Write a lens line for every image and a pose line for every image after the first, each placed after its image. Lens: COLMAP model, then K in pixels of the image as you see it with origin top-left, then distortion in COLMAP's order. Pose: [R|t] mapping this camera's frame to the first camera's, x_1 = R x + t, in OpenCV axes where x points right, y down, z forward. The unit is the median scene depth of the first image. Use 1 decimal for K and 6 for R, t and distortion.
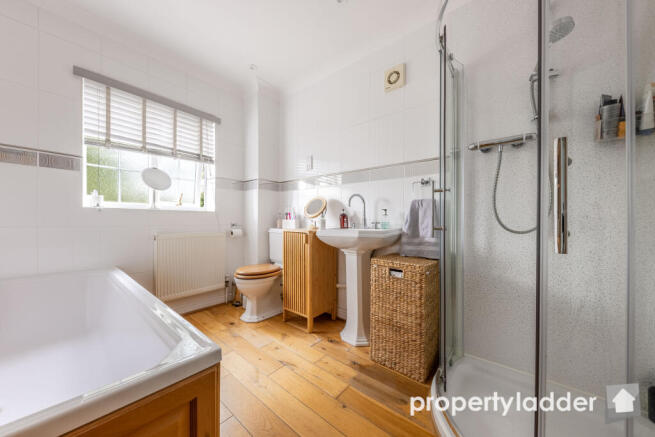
lens RADIAL K [[224.9, 0, 330.5], [0, 224.9, 219.0], [0, 0, 1]] dist [-0.000493, -0.000097]
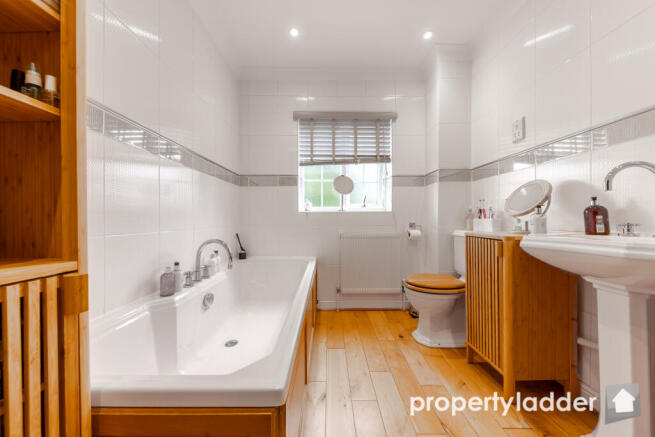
lens RADIAL K [[224.9, 0, 330.5], [0, 224.9, 219.0], [0, 0, 1]] dist [-0.000493, -0.000097]
pose [[0.636852, -0.010834, -0.770910, 0.069378], [0.013976, 0.999899, -0.002507, -0.001677], [0.770860, -0.009178, 0.636939, 0.207496]]
